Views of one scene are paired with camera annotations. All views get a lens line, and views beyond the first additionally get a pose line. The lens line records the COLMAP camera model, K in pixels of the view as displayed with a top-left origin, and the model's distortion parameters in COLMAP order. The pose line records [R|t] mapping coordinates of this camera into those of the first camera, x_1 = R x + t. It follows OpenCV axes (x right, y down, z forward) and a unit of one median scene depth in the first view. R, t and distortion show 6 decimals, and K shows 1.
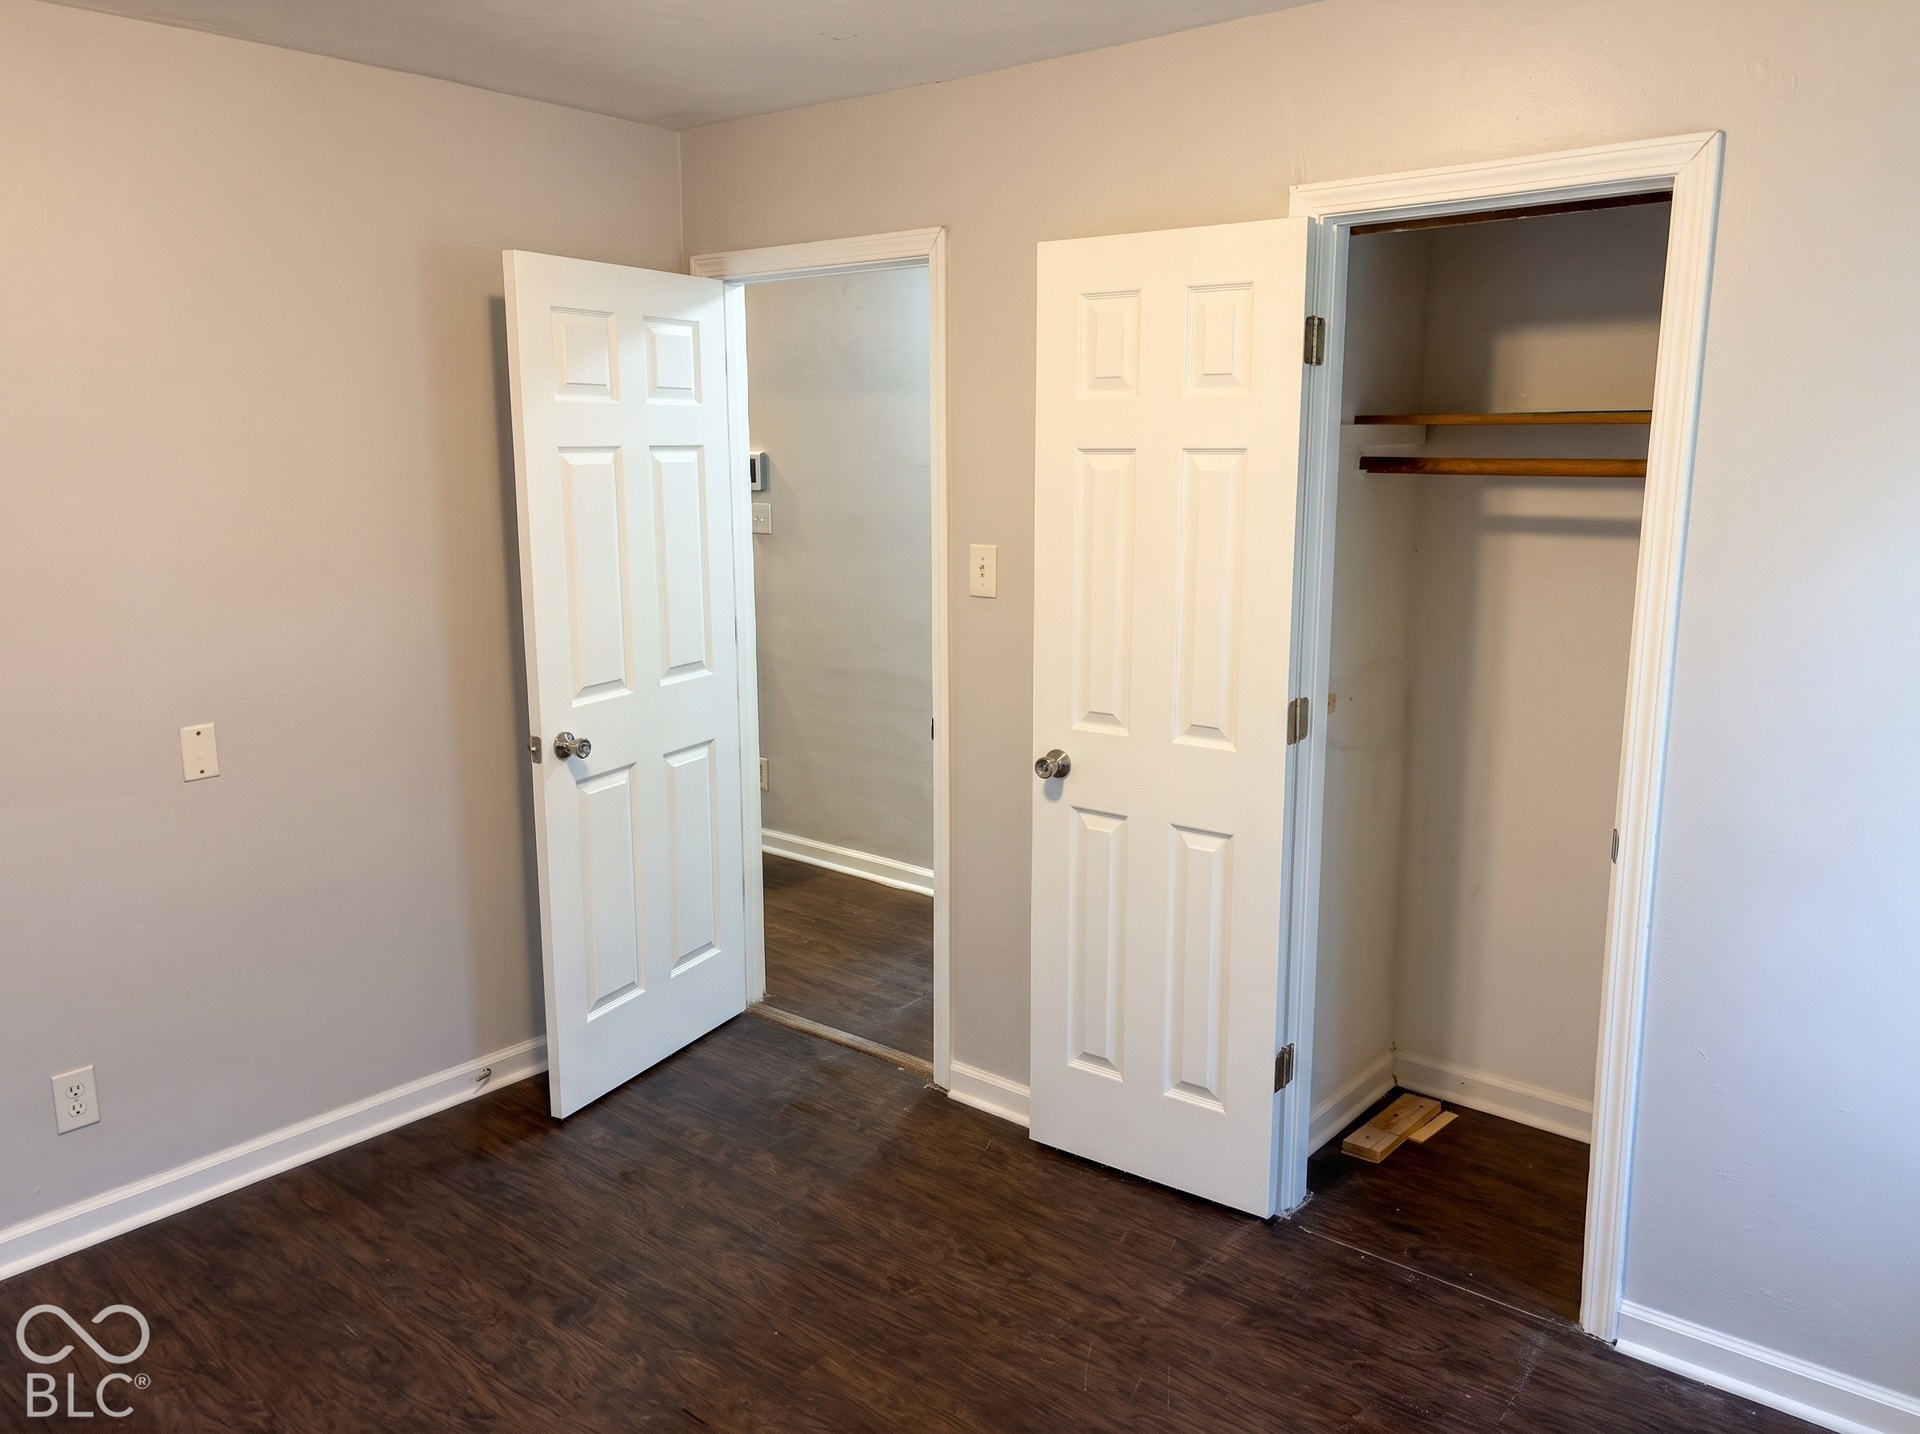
lens RADIAL K [[1458.1, 0, 948.7], [0, 1458.1, 702.1], [0, 0, 1]] dist [0.047425, -0.042986]
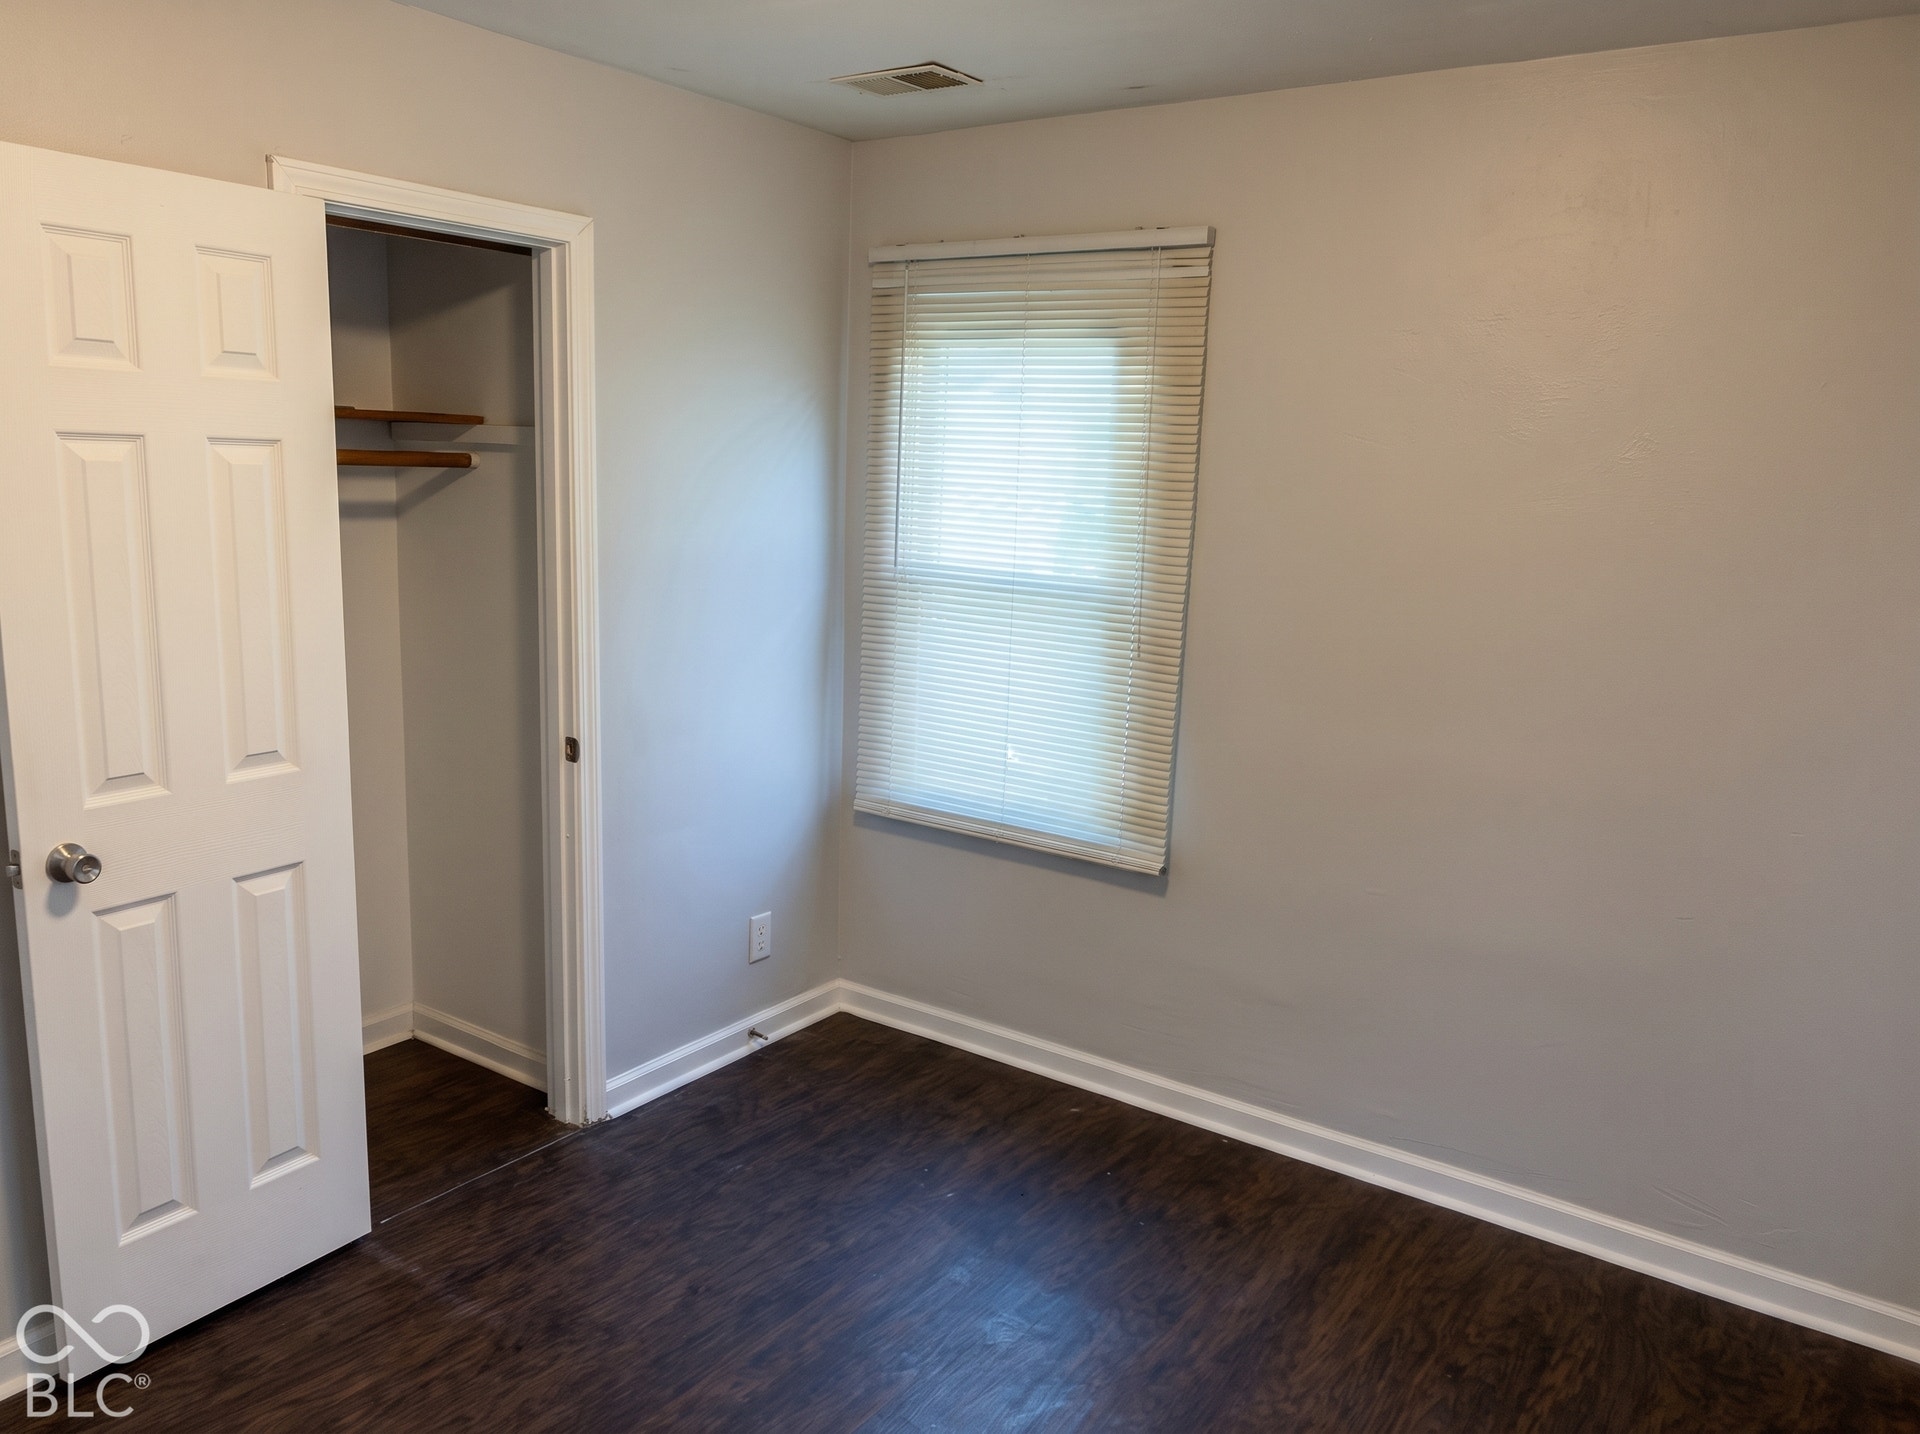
lens RADIAL K [[1458.1, 0, 957.8], [0, 1458.1, 732.1], [0, 0, 1]] dist [0.047425, -0.042986]
pose [[-0.094708, -0.189234, 0.977354, -0.735391], [0.145274, 0.968630, 0.201622, -0.114463], [-0.984848, 0.161079, -0.064246, 0.642218]]
